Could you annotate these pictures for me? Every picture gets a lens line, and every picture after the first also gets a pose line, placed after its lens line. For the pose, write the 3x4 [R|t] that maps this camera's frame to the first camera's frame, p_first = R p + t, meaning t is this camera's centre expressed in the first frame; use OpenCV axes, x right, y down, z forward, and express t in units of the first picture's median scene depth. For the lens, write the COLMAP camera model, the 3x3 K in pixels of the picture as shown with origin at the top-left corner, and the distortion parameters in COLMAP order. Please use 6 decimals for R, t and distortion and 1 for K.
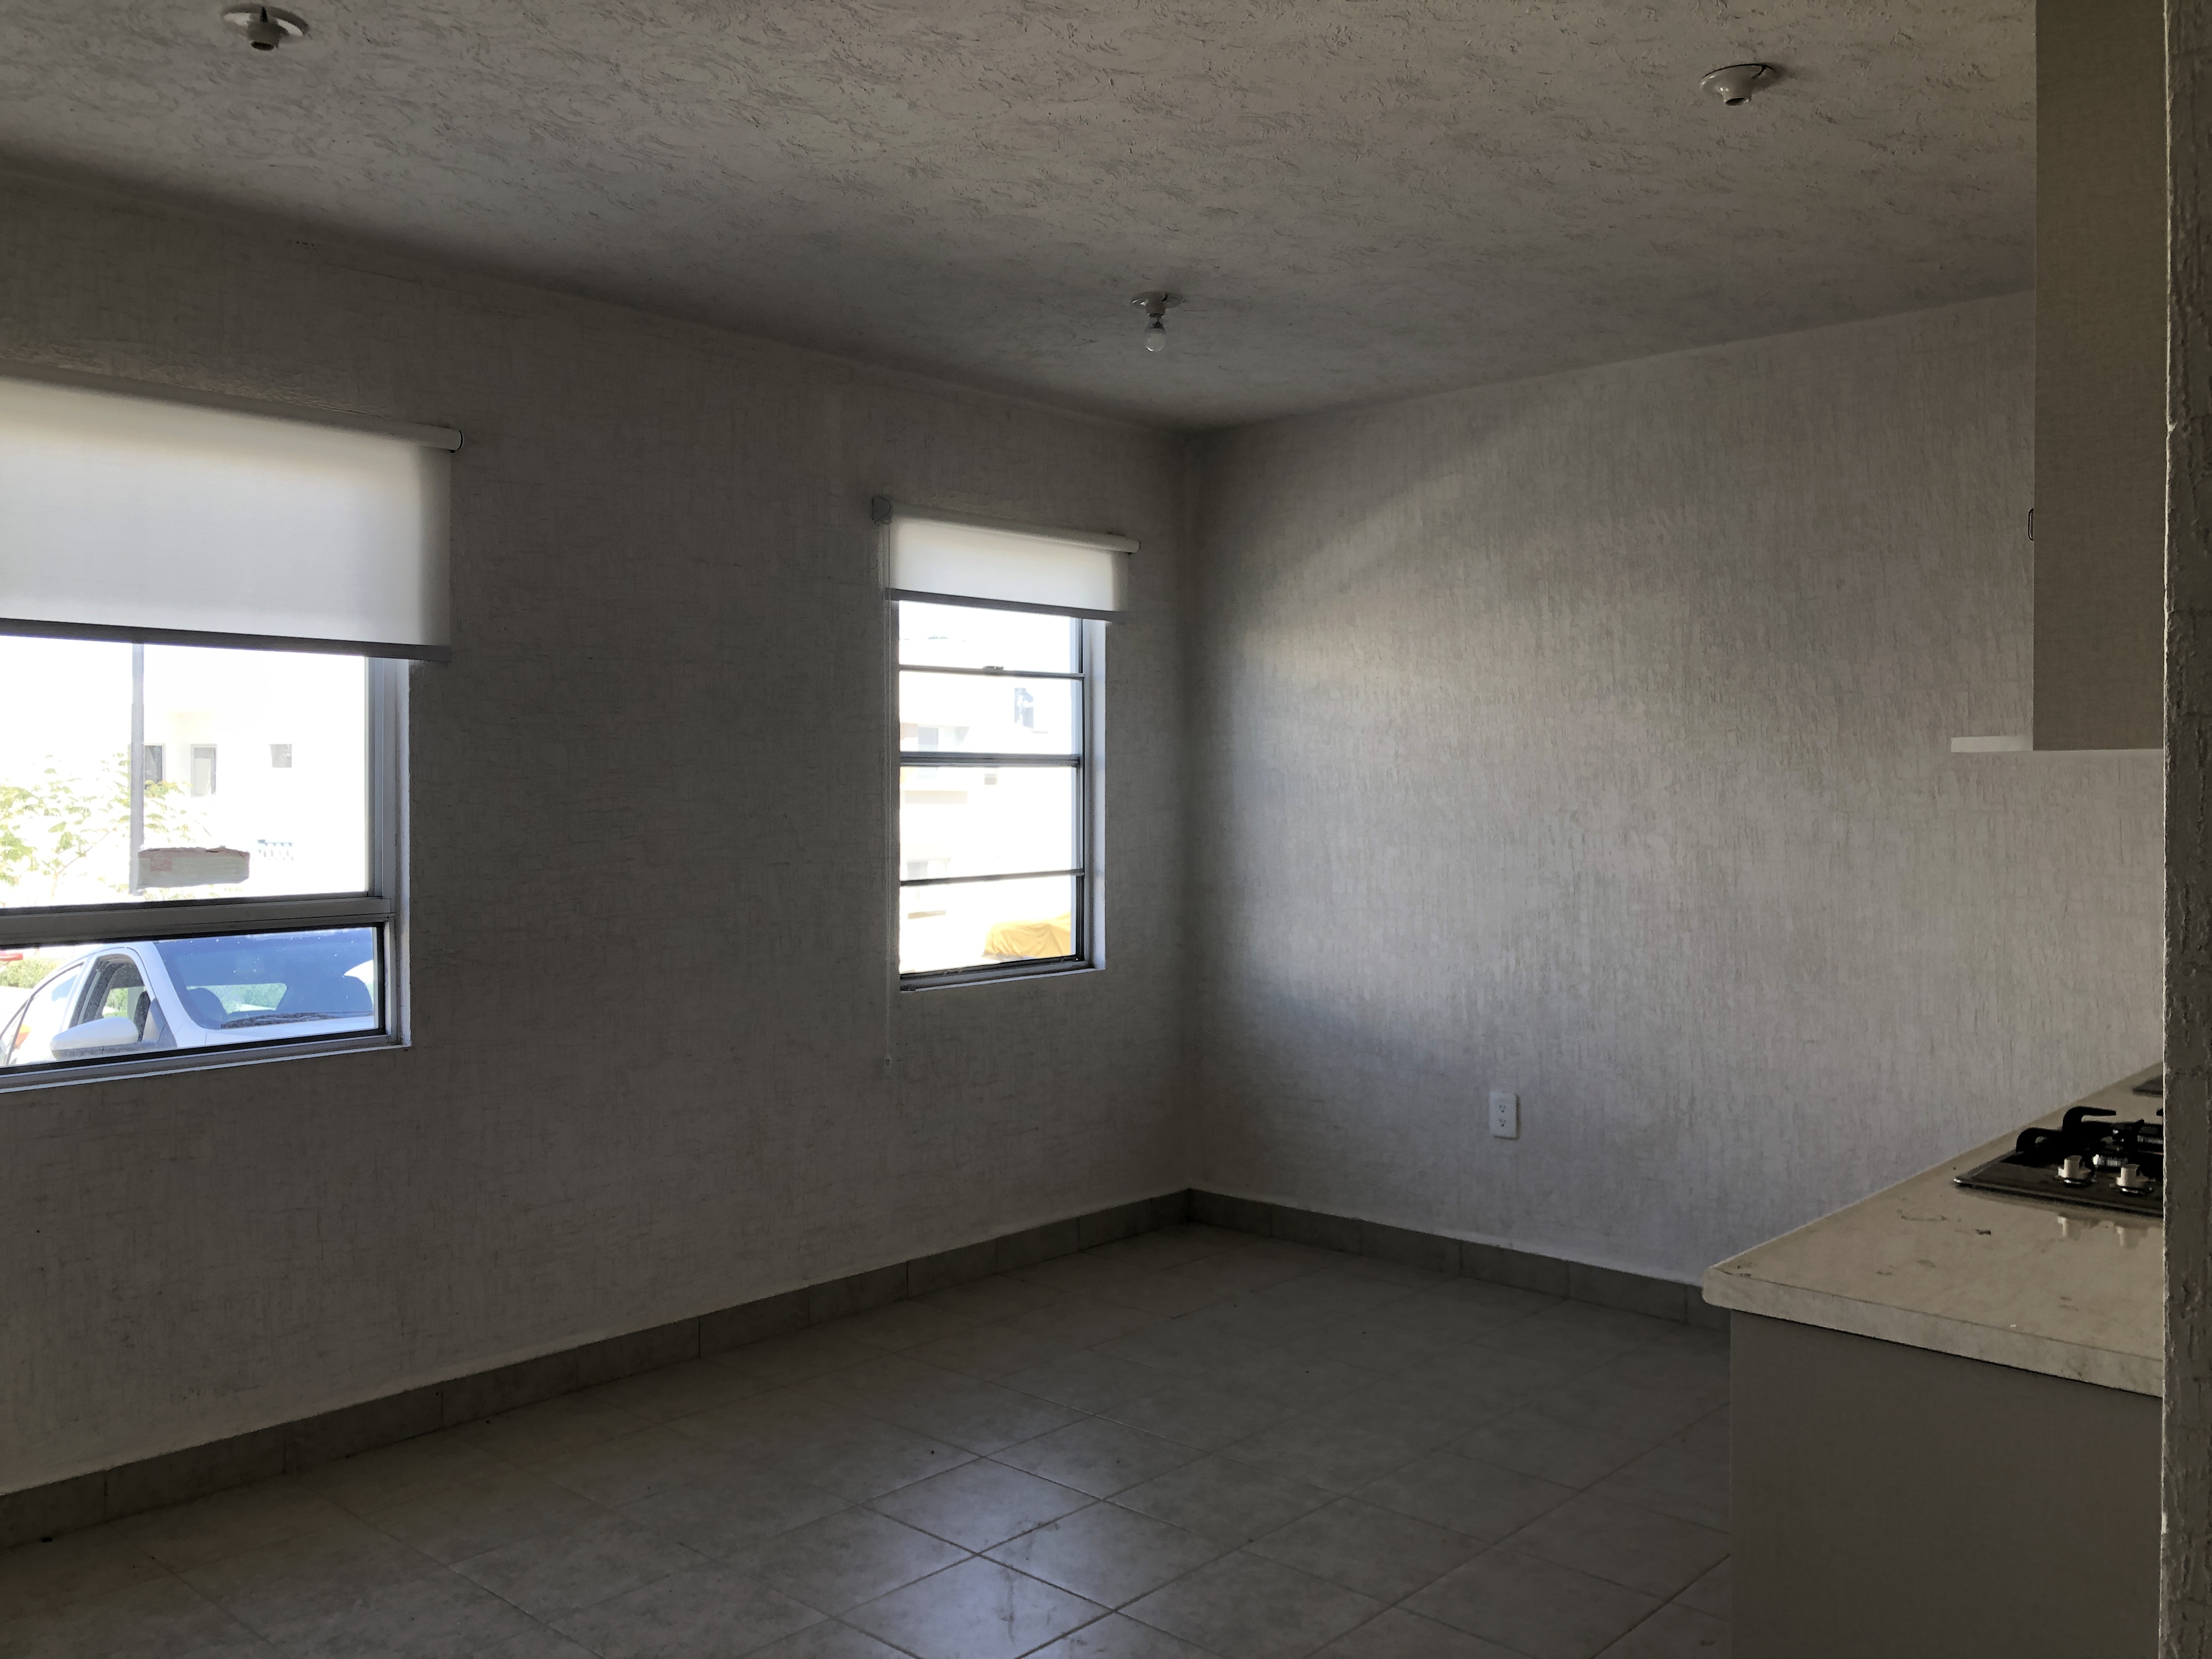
lens RADIAL K [[1802.8, 0, 1088.5], [0, 1802.8, 824.7], [0, 0, 1]] dist [0.042124, -0.049645]
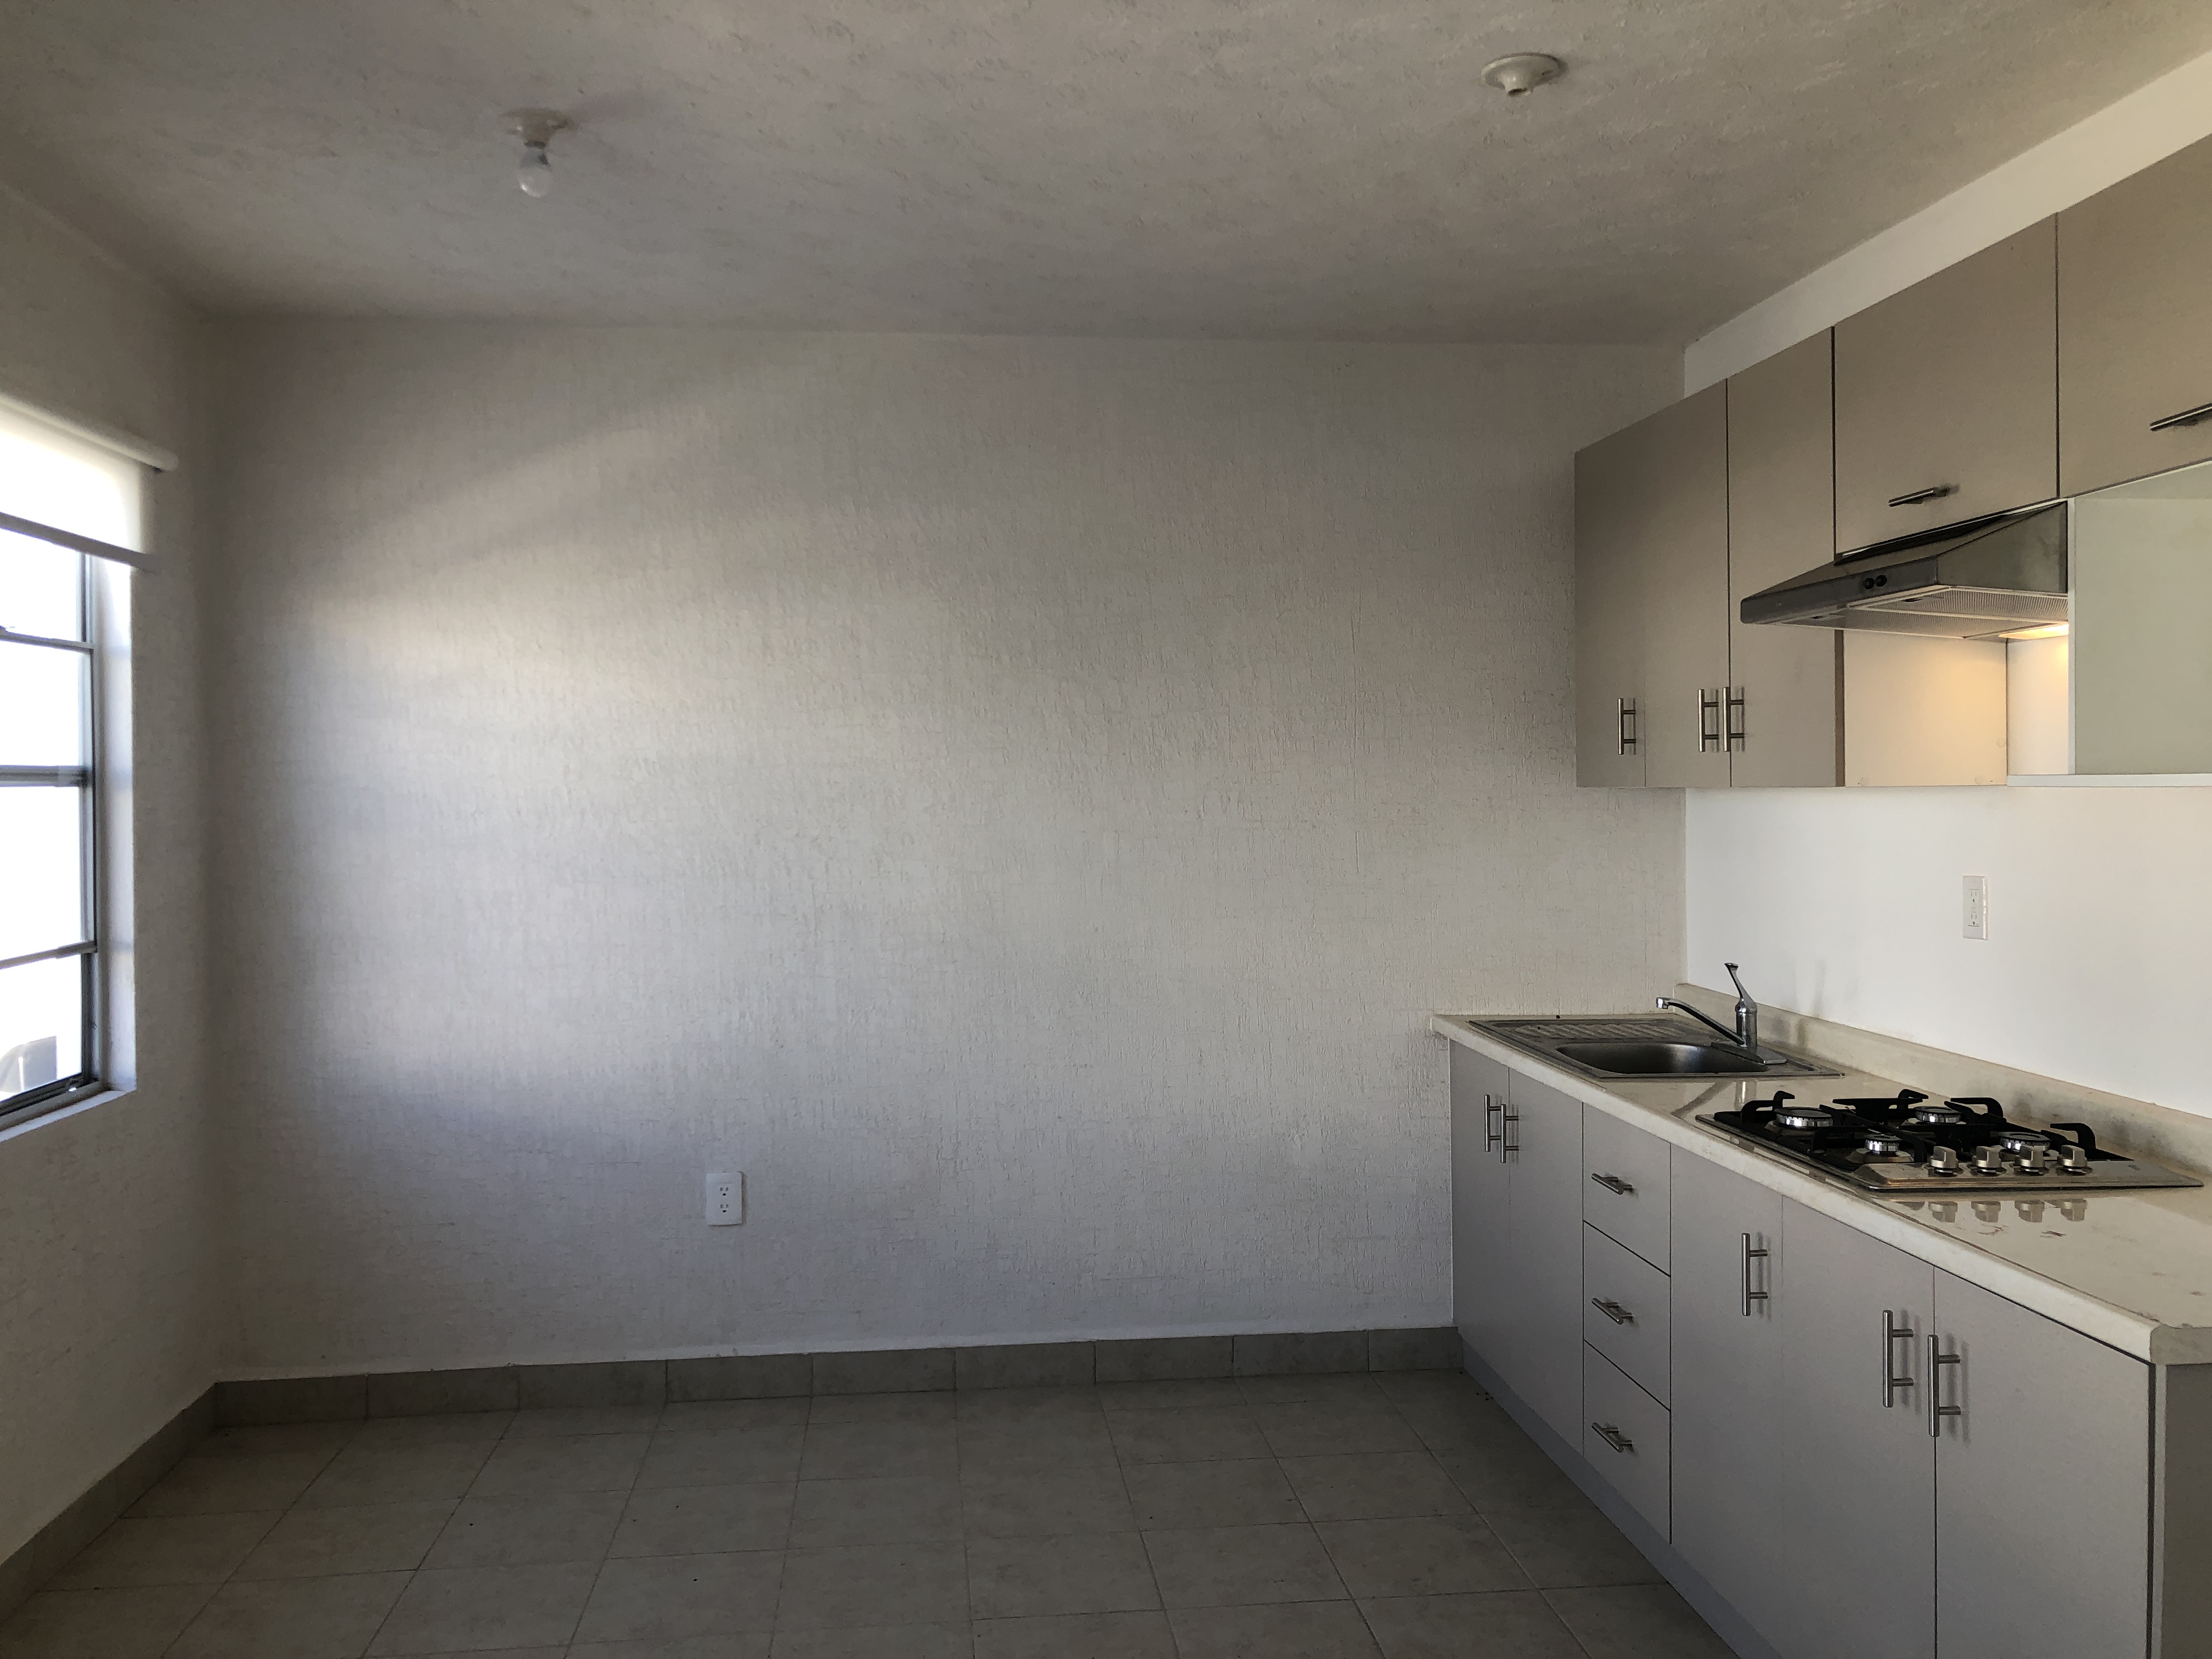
lens RADIAL K [[1802.8, 0, 1114.0], [0, 1802.8, 819.5], [0, 0, 1]] dist [0.042124, -0.049645]
pose [[0.647509, -0.016474, 0.761879, -0.296812], [0.022654, 0.999741, 0.002363, -0.014236], [-0.761721, 0.015729, 0.647715, 0.317899]]
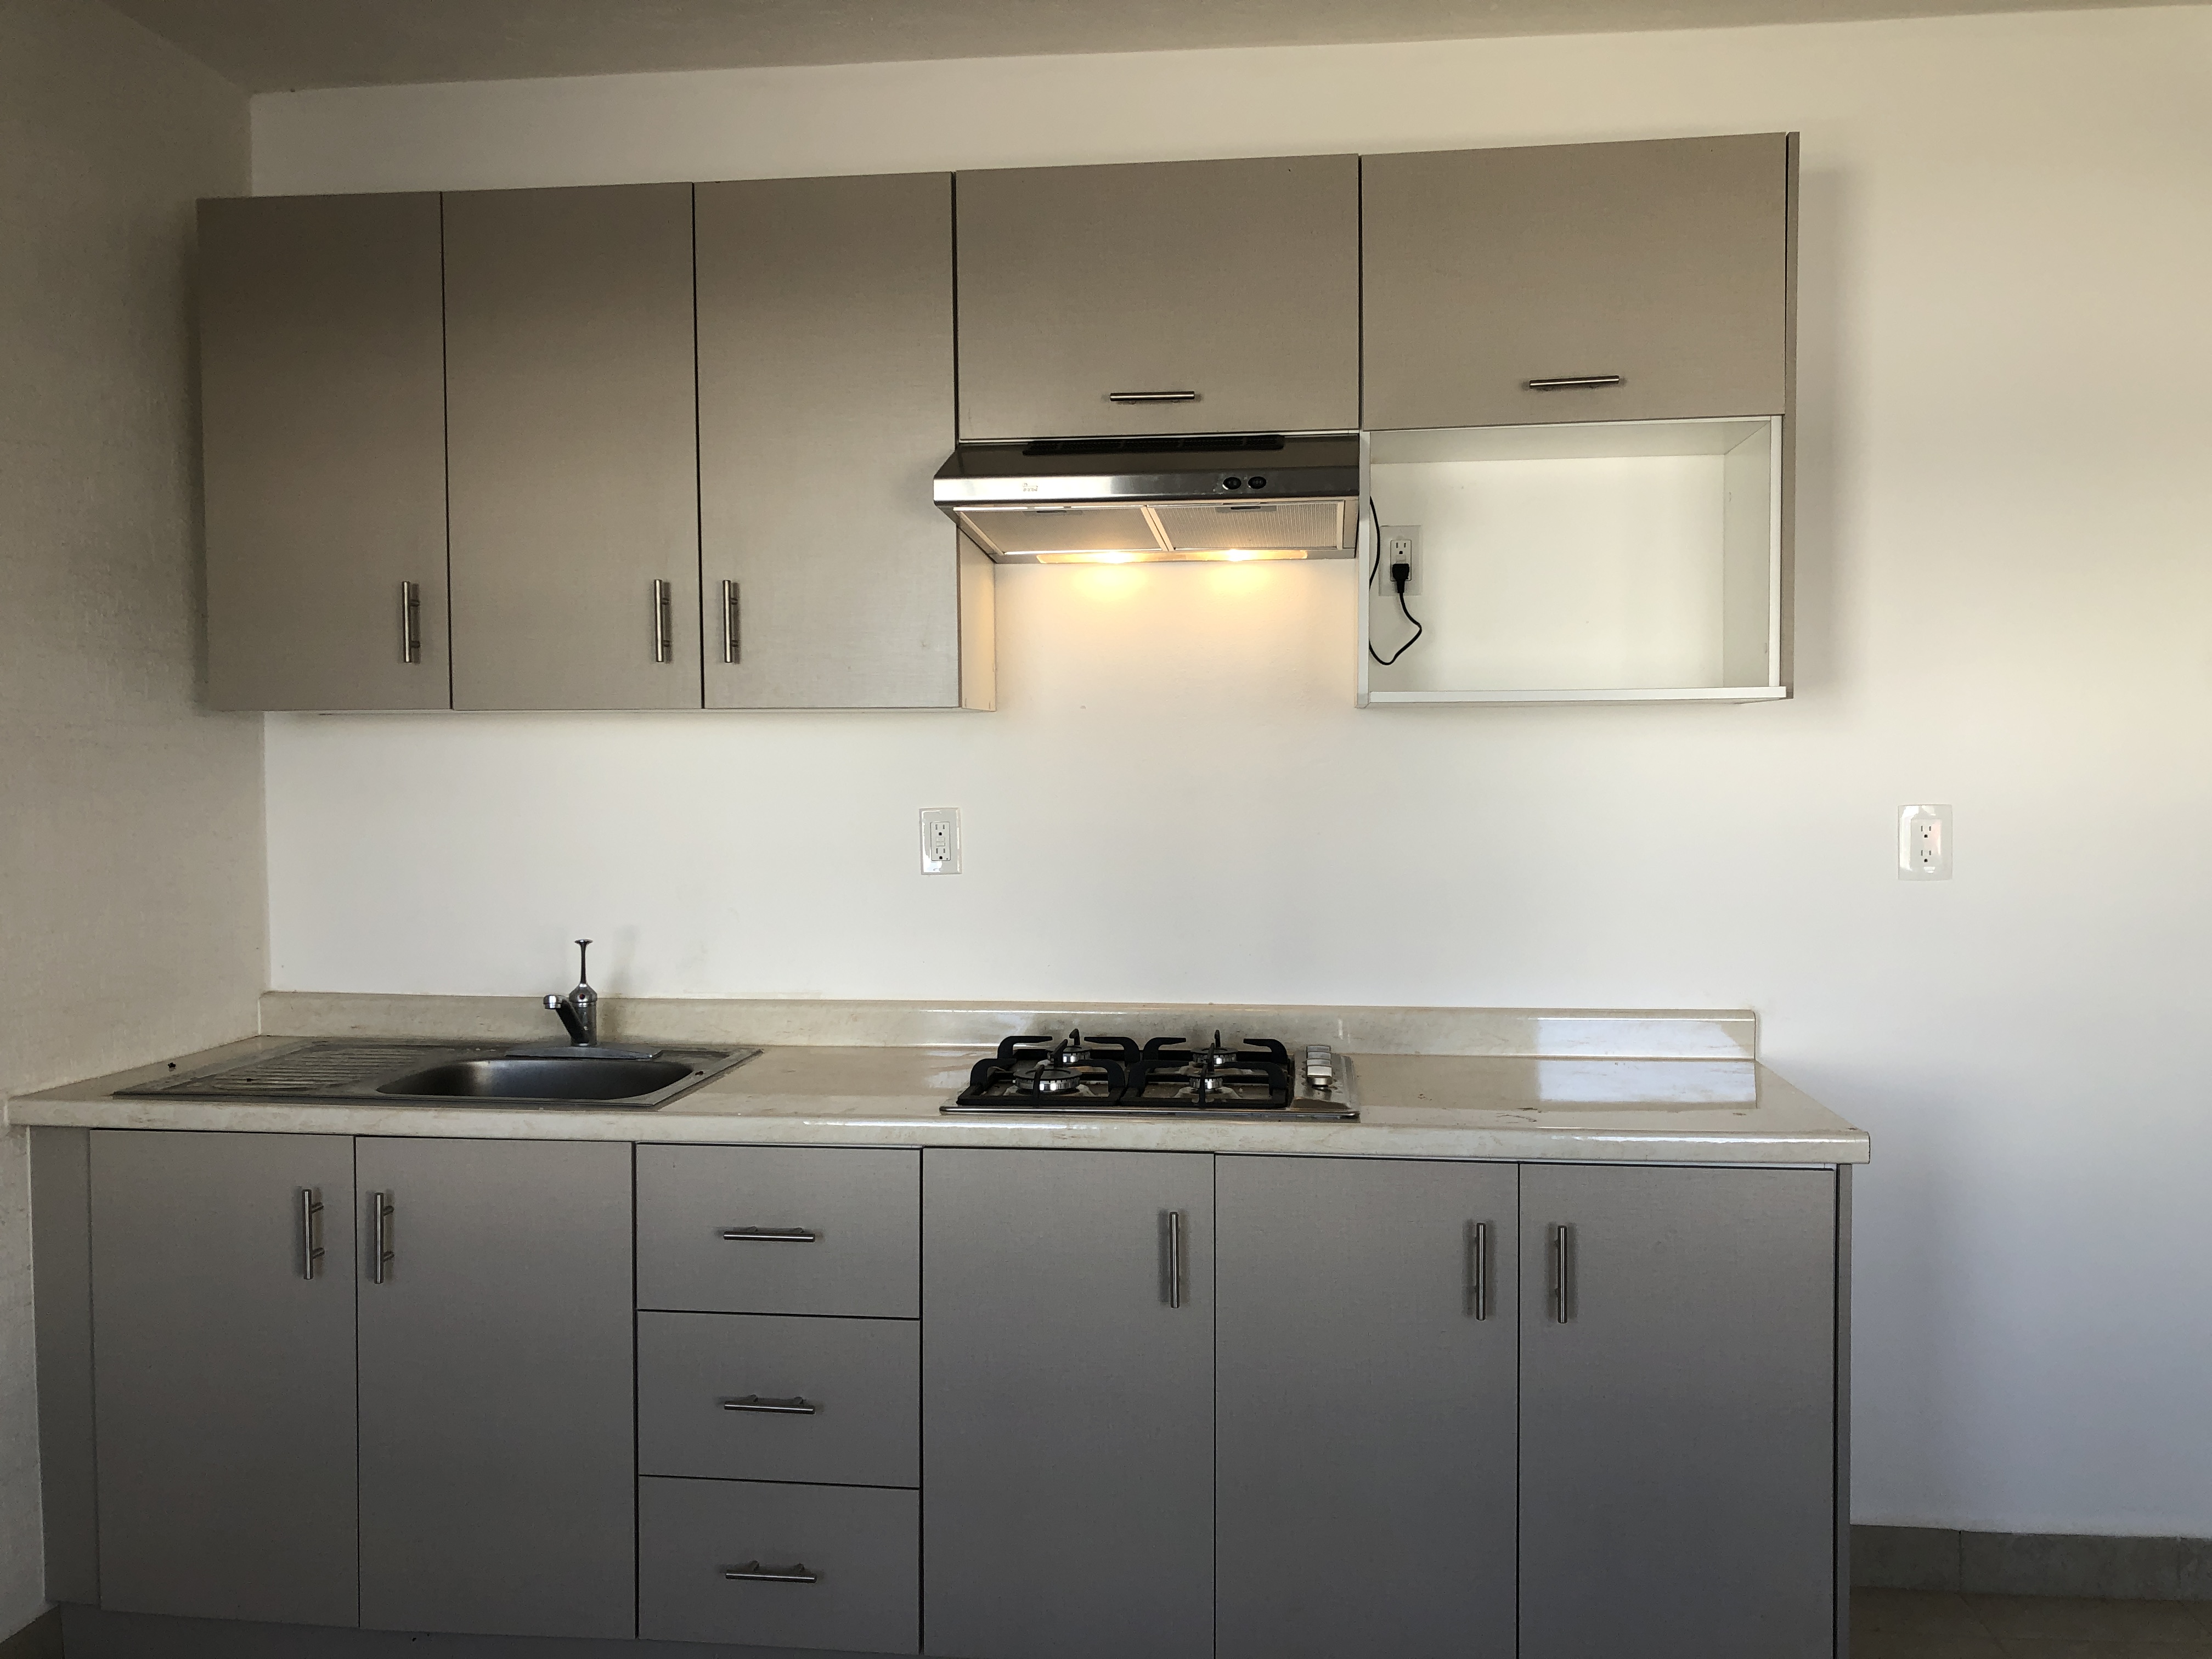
lens RADIAL K [[1802.8, 0, 1111.7], [0, 1802.8, 827.0], [0, 0, 1]] dist [0.042124, -0.049645]
pose [[-0.592787, -0.032245, 0.804714, -0.119233], [0.024471, 0.998016, 0.058017, -0.013000], [-0.804987, 0.054084, -0.590822, 0.839419]]
